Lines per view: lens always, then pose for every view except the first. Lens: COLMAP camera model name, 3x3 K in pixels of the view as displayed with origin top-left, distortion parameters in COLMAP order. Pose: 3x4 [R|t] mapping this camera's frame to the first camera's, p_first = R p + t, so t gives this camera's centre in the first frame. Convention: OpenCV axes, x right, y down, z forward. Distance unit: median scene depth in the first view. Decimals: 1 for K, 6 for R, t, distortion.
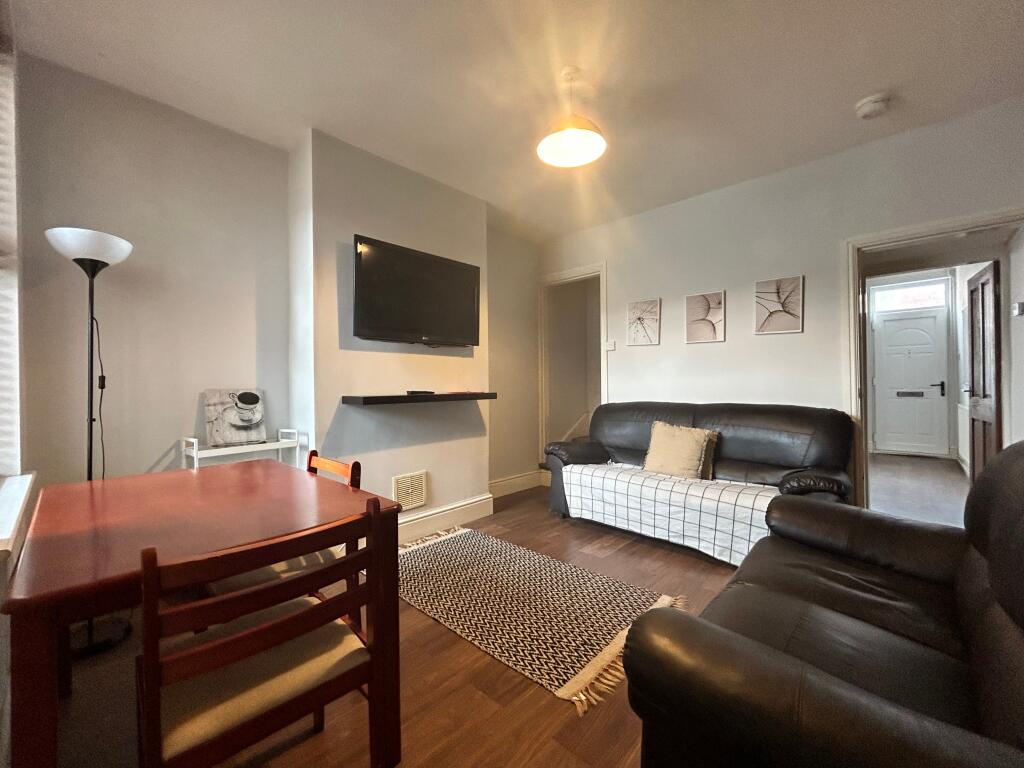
lens RADIAL K [[417.6, 0, 508.5], [0, 417.6, 384.8], [0, 0, 1]] dist [-0.000246, 0.000020]
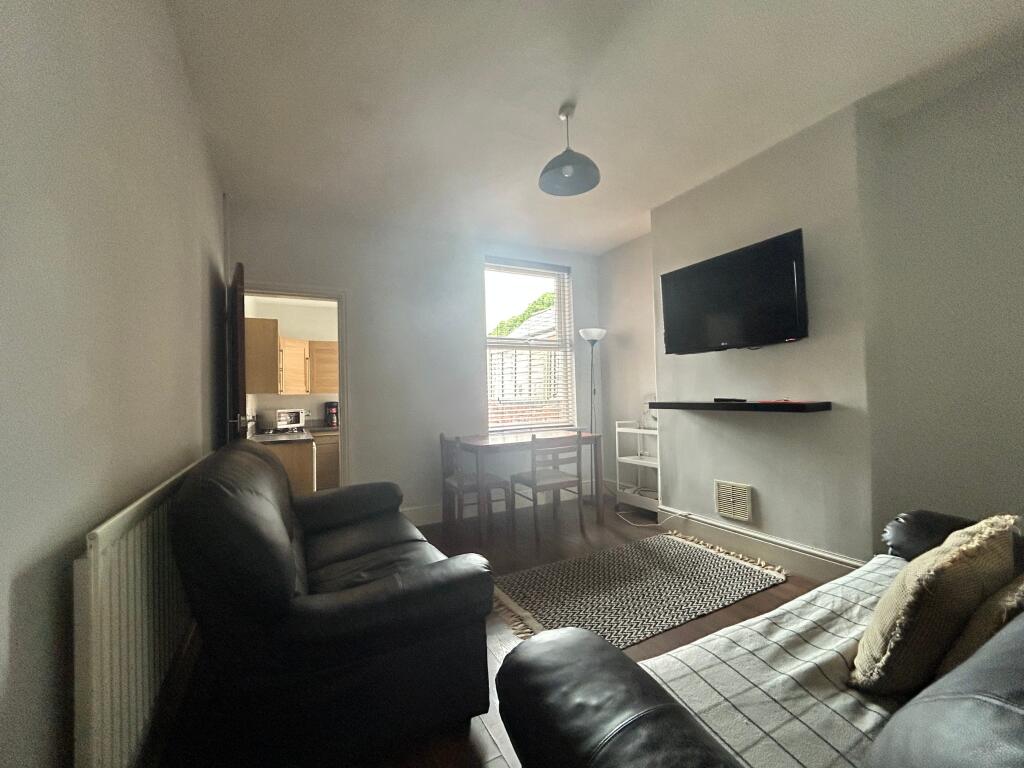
lens RADIAL K [[417.6, 0, 508.5], [0, 417.6, 384.8], [0, 0, 1]] dist [-0.000246, 0.000020]
pose [[-0.326747, 0.000876, -0.945111, 0.885629], [0.032794, 0.999408, -0.010411, -0.023922], [0.944543, -0.034396, -0.326583, 0.855148]]
